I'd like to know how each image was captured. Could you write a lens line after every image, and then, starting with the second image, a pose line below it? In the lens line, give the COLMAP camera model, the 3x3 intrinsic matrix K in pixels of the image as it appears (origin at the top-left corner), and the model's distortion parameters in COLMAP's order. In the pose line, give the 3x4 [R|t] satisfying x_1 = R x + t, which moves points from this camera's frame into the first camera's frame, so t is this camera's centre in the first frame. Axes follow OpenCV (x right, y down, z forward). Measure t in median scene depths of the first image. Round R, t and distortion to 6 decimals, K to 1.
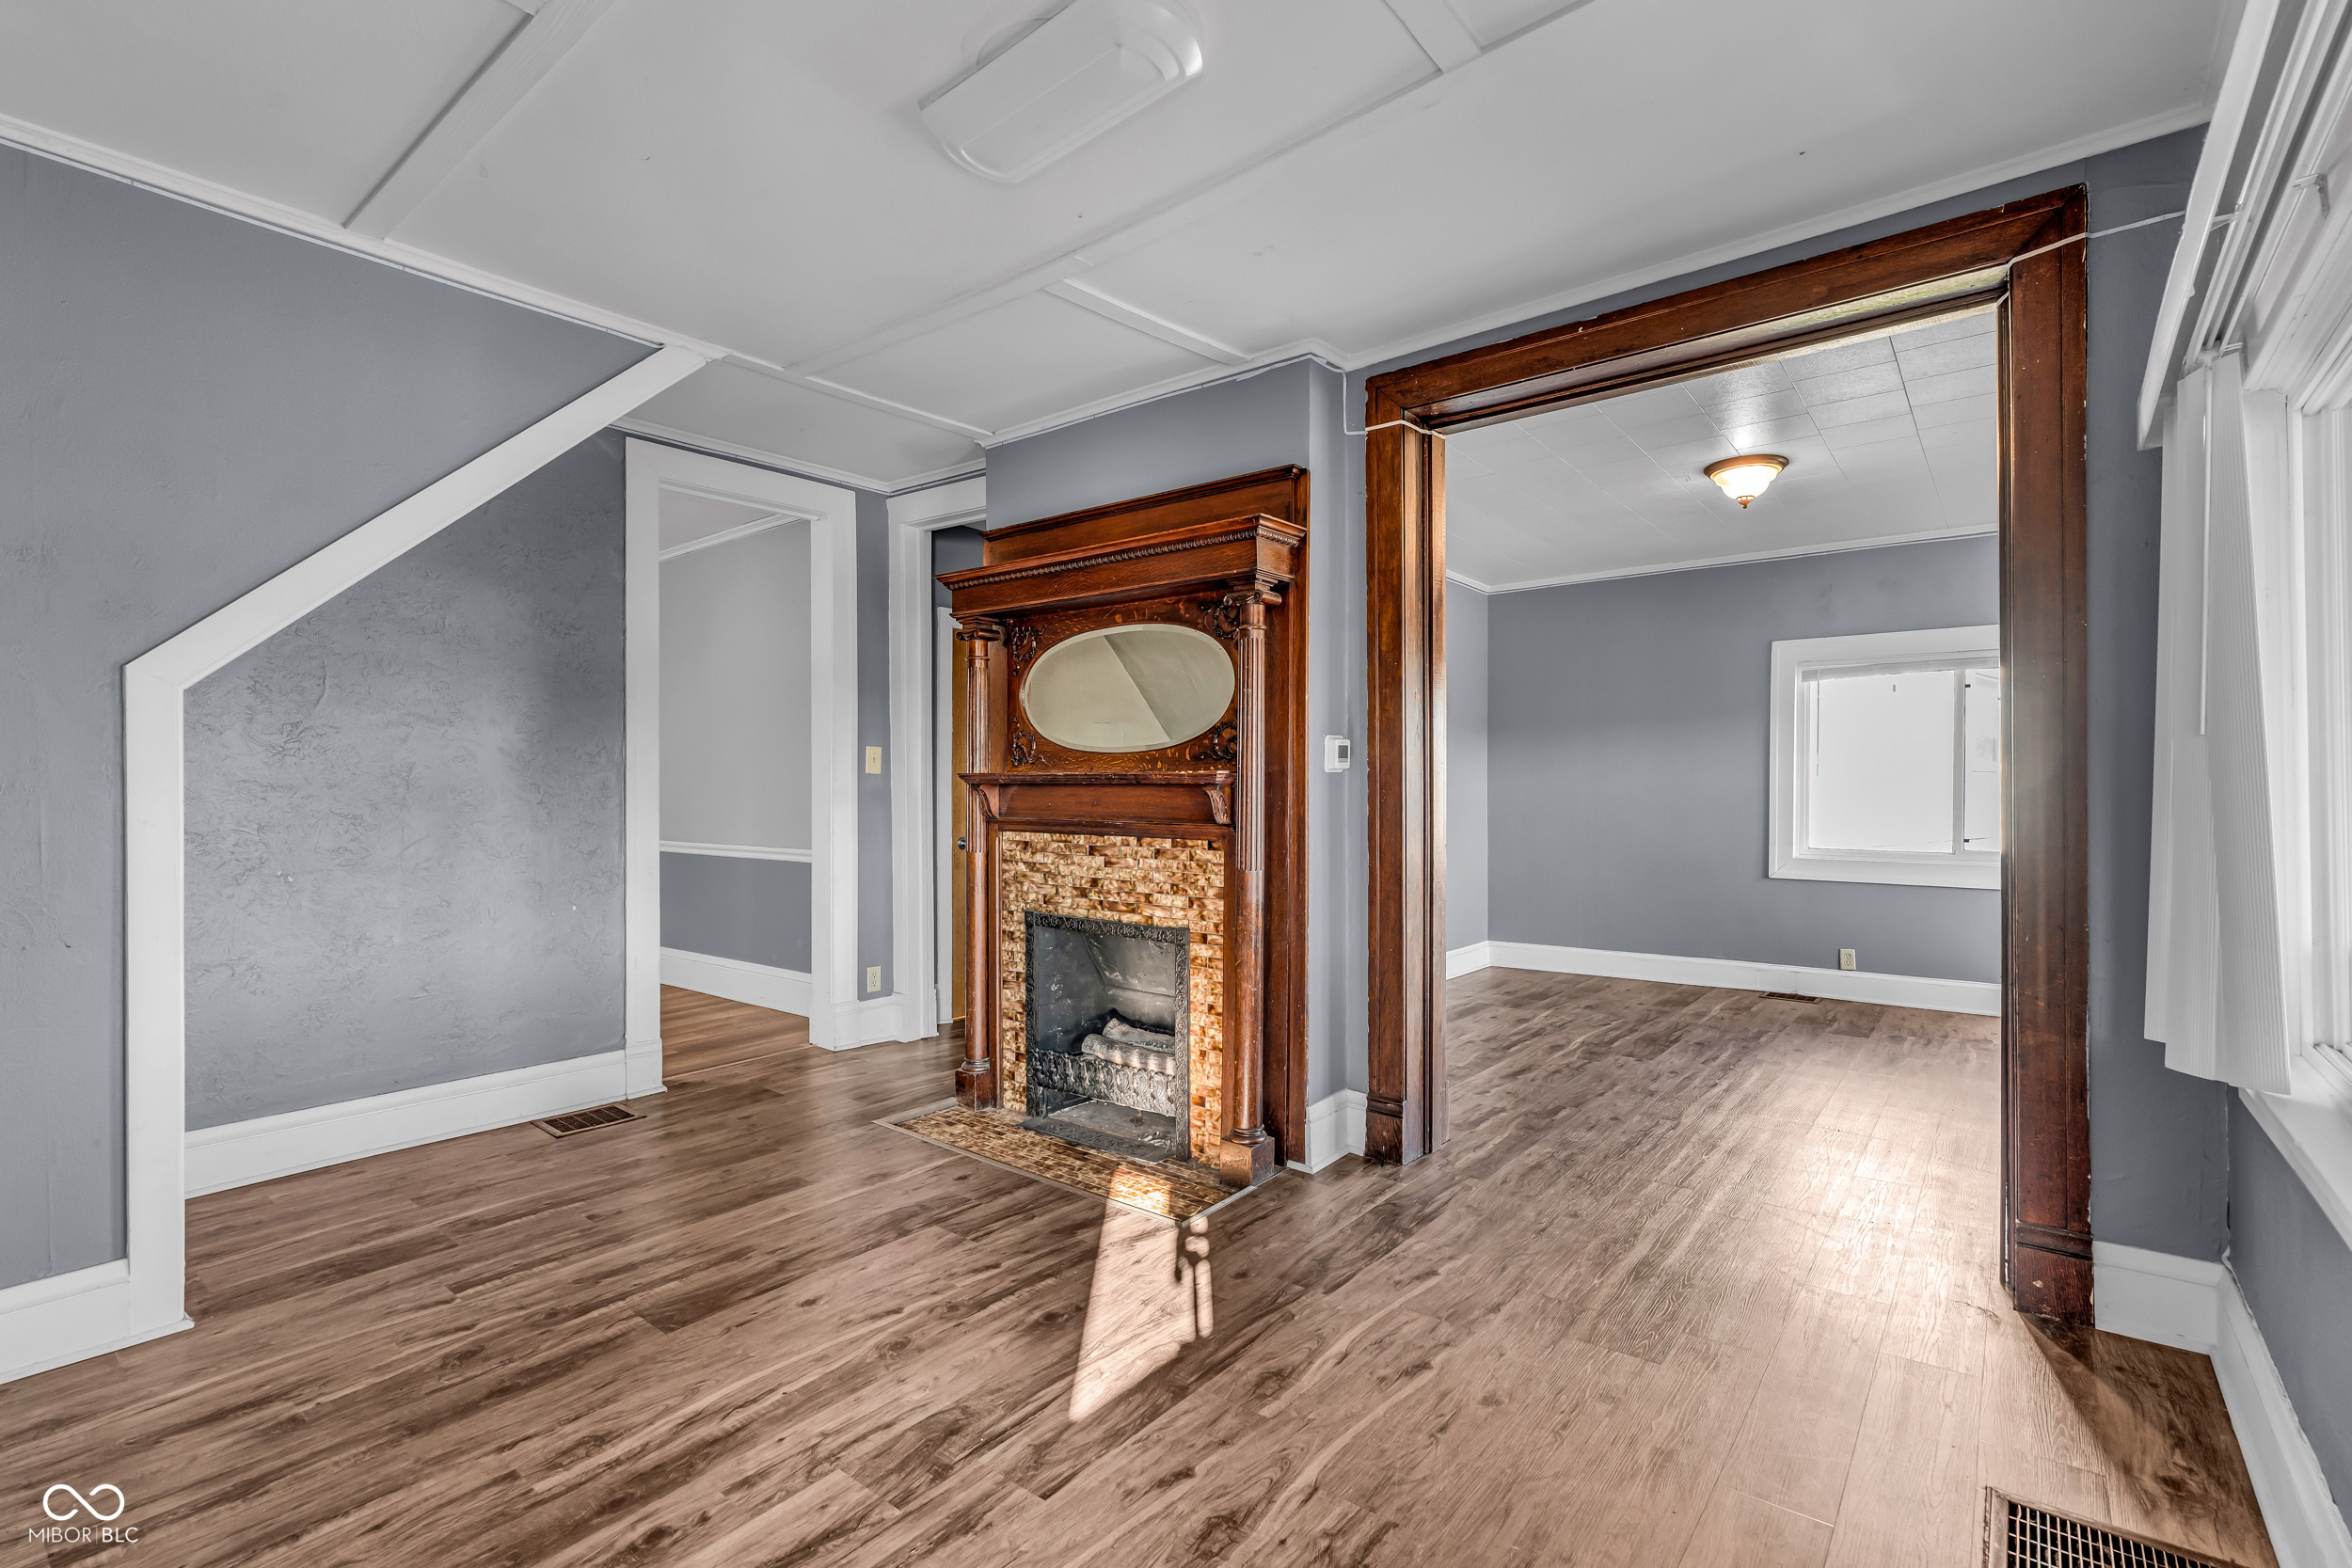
lens RADIAL K [[1067.3, 0, 1142.9], [0, 1067.3, 828.0], [0, 0, 1]] dist [-0.008974, 0.003547]
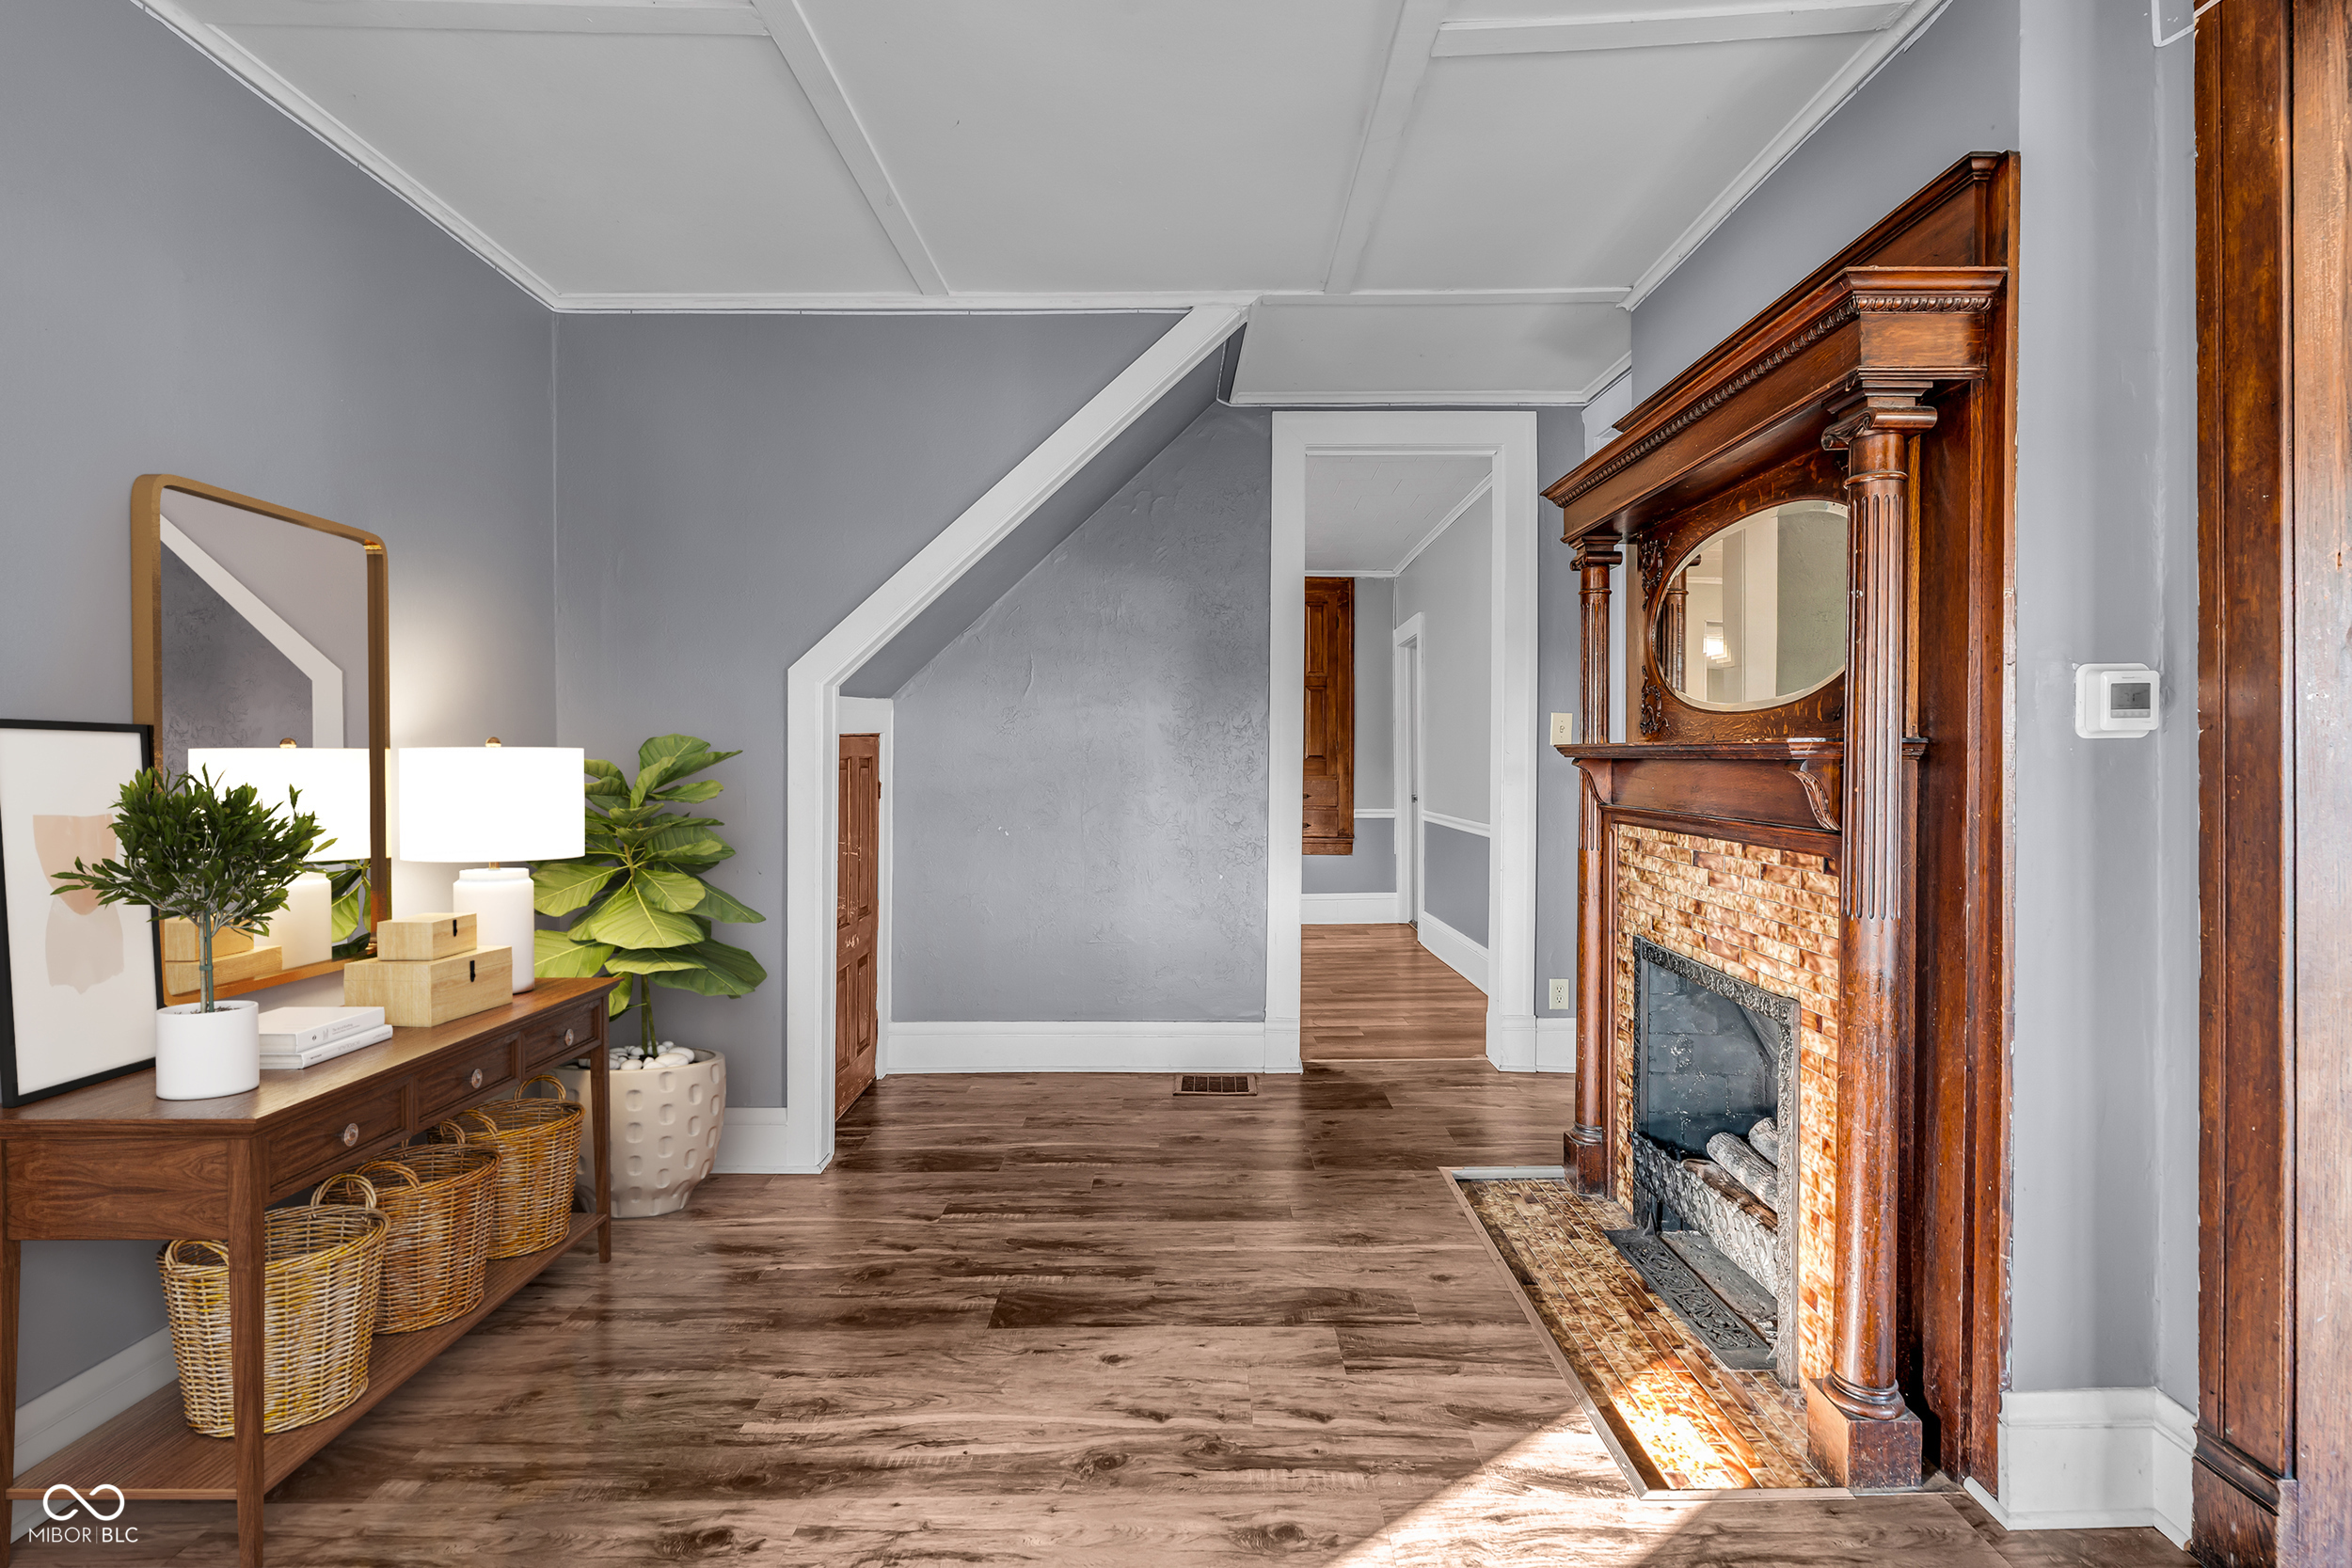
lens RADIAL K [[1067.3, 0, 1188.9], [0, 1067.3, 777.1], [0, 0, 1]] dist [-0.008974, 0.003547]
pose [[0.644022, 0.016655, -0.764826, 0.293041], [-0.034372, 0.999383, -0.007181, -0.016517], [0.764234, 0.030913, 0.644197, 0.369964]]
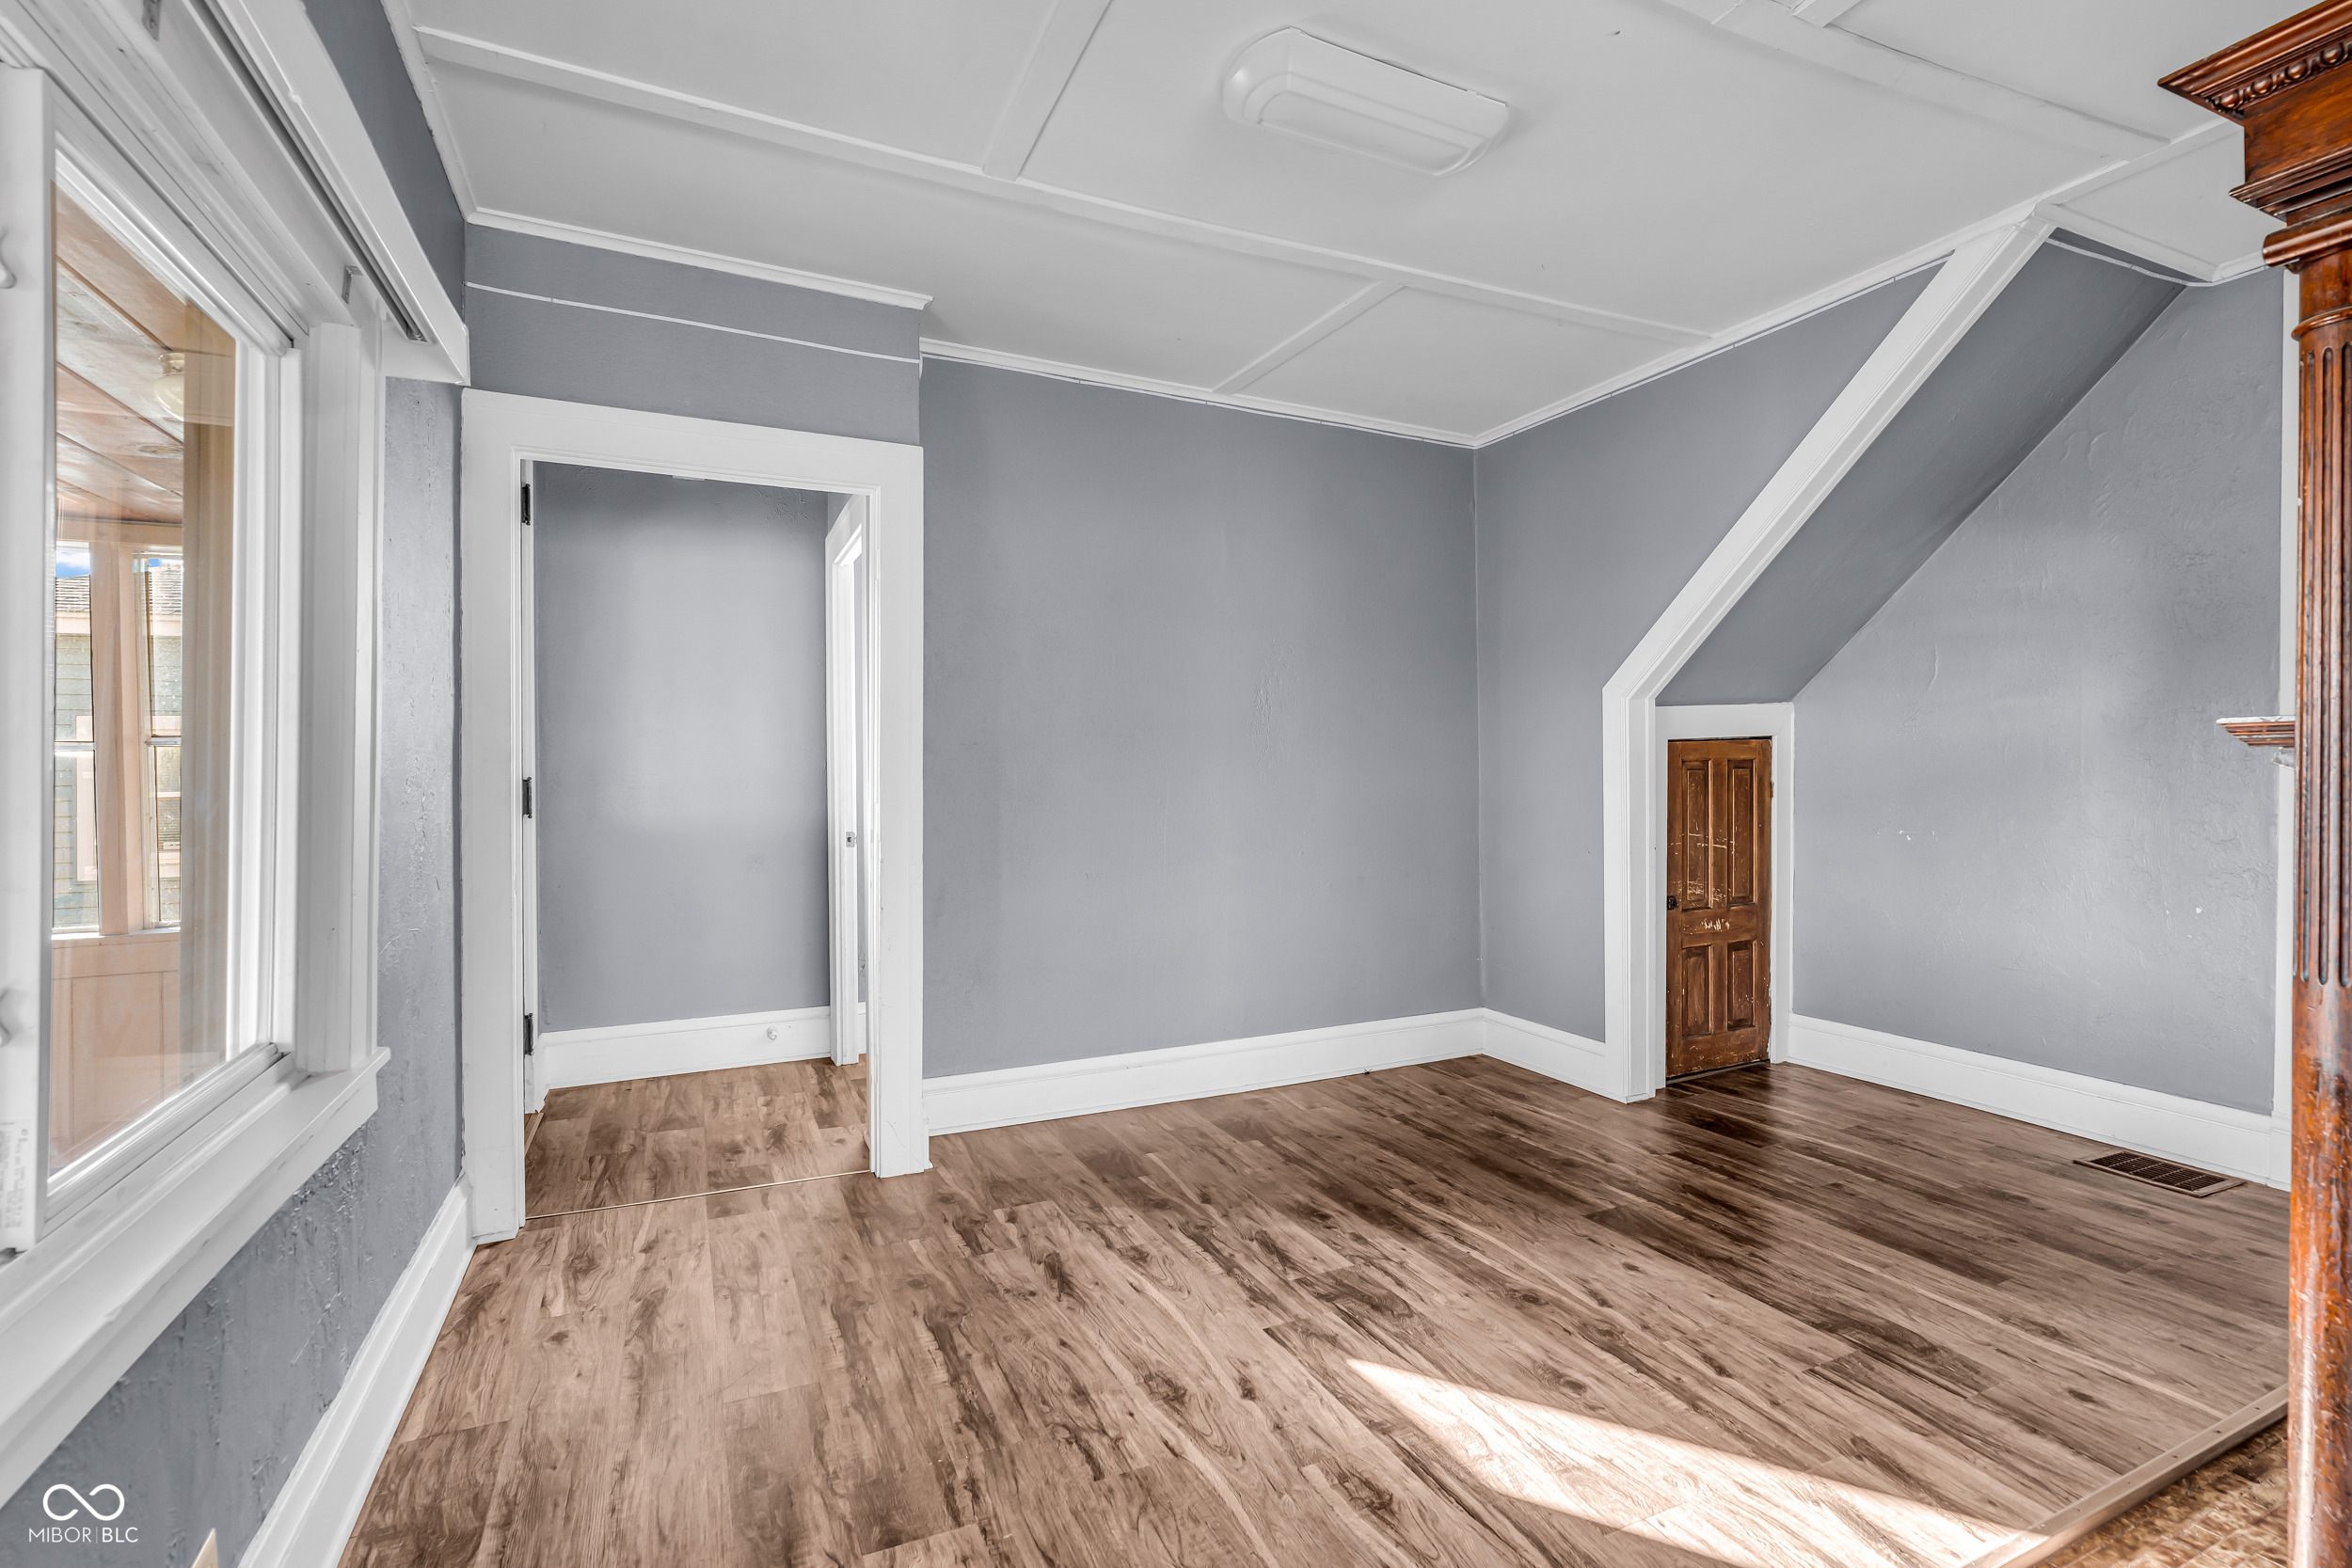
lens RADIAL K [[1067.3, 0, 1181.4], [0, 1067.3, 764.9], [0, 0, 1]] dist [-0.008974, 0.003547]
pose [[-0.419067, 0.003311, -0.907949, 0.602852], [-0.029035, 0.999433, 0.017046, -0.026630], [0.907491, 0.033505, -0.418733, 0.790455]]
